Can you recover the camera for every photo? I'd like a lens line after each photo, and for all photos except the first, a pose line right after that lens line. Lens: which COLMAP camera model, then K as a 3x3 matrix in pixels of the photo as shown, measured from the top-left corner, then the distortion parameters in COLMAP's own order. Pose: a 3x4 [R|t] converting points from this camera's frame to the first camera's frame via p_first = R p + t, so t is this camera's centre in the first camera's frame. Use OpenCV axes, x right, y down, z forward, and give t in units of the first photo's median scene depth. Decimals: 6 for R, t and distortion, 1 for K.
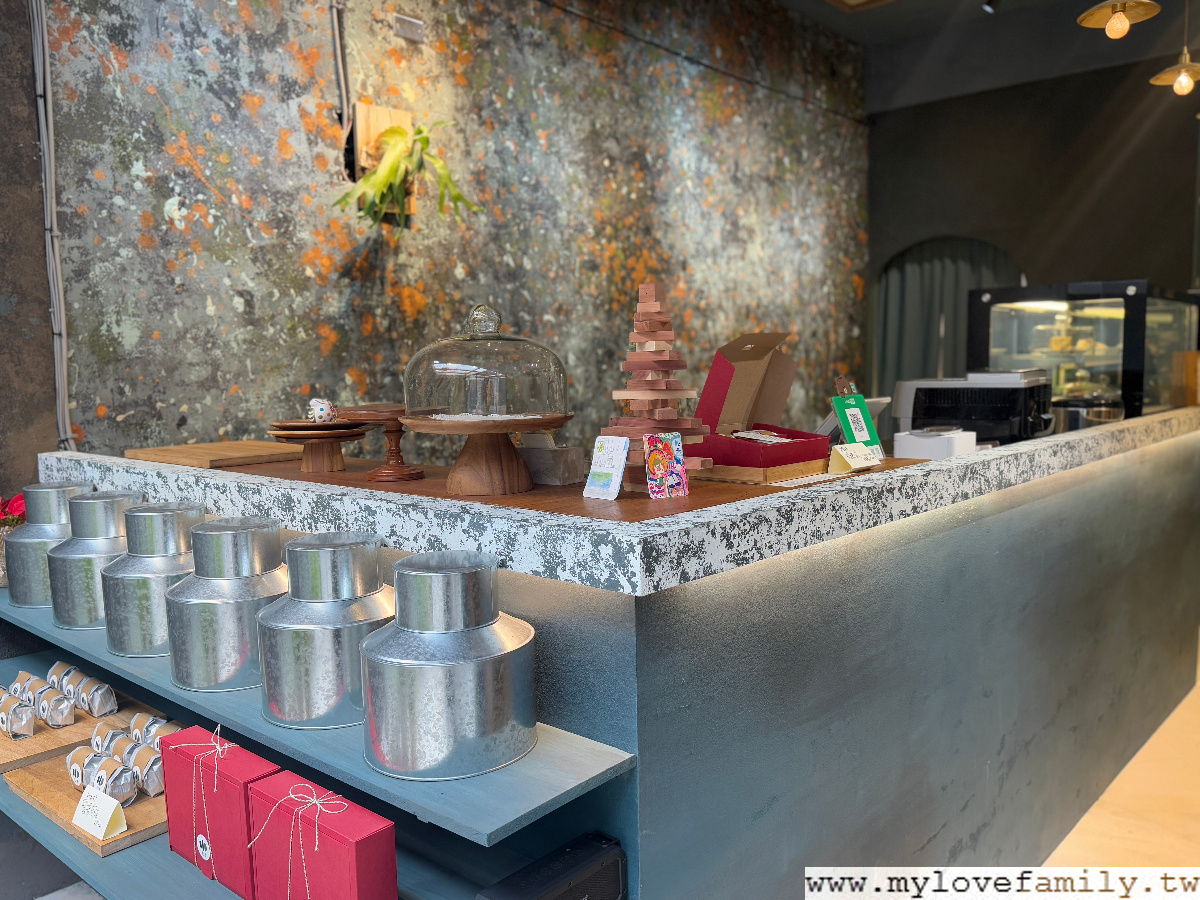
lens RADIAL K [[969.9, 0, 563.3], [0, 969.9, 479.5], [0, 0, 1]] dist [0.031504, -0.053089]
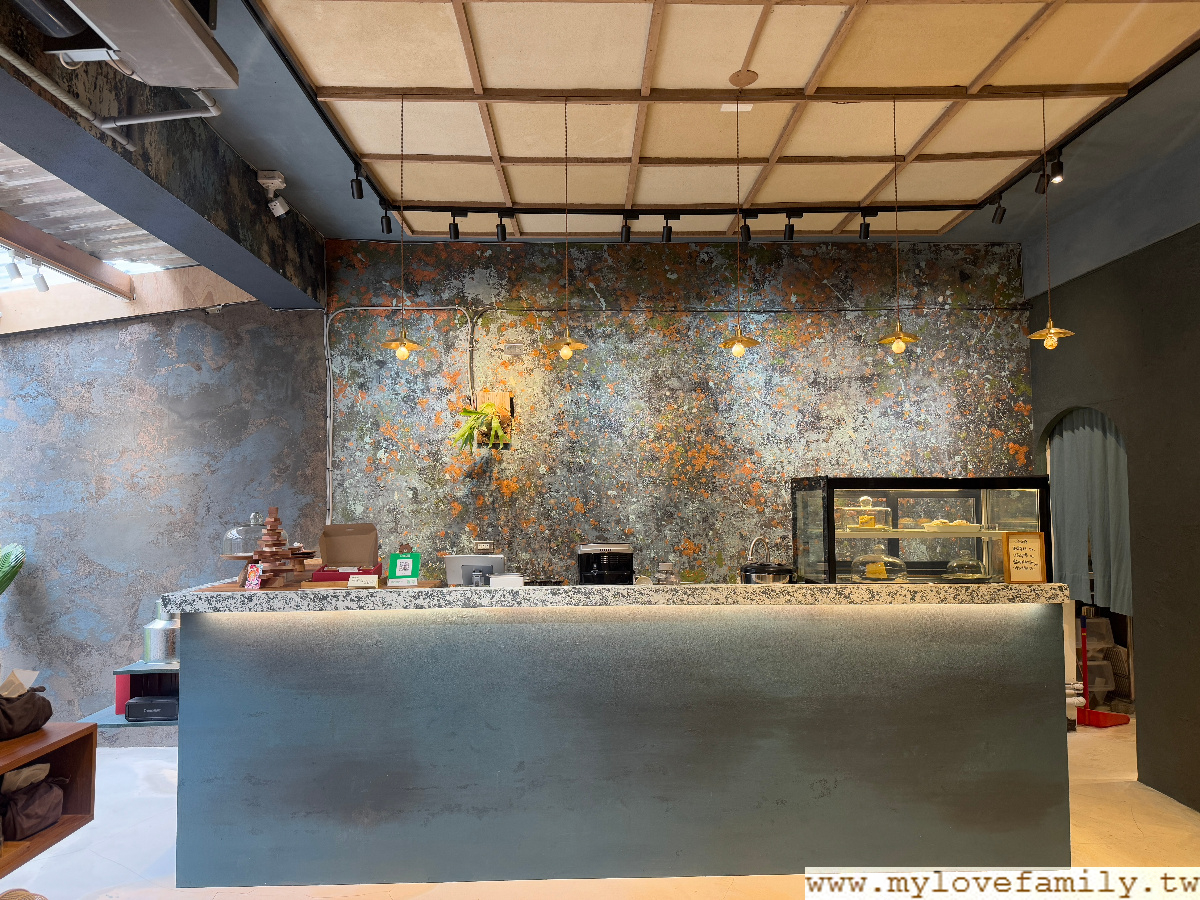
lens RADIAL K [[851.0, 0, 597.9], [0, 851.0, 449.3], [0, 0, 1]] dist [0.065054, -0.073492]
pose [[0.686295, -0.028692, -0.726757, 1.193983], [-0.086137, 0.988983, -0.120385, -0.076112], [0.722205, 0.145221, 0.676263, 0.002854]]
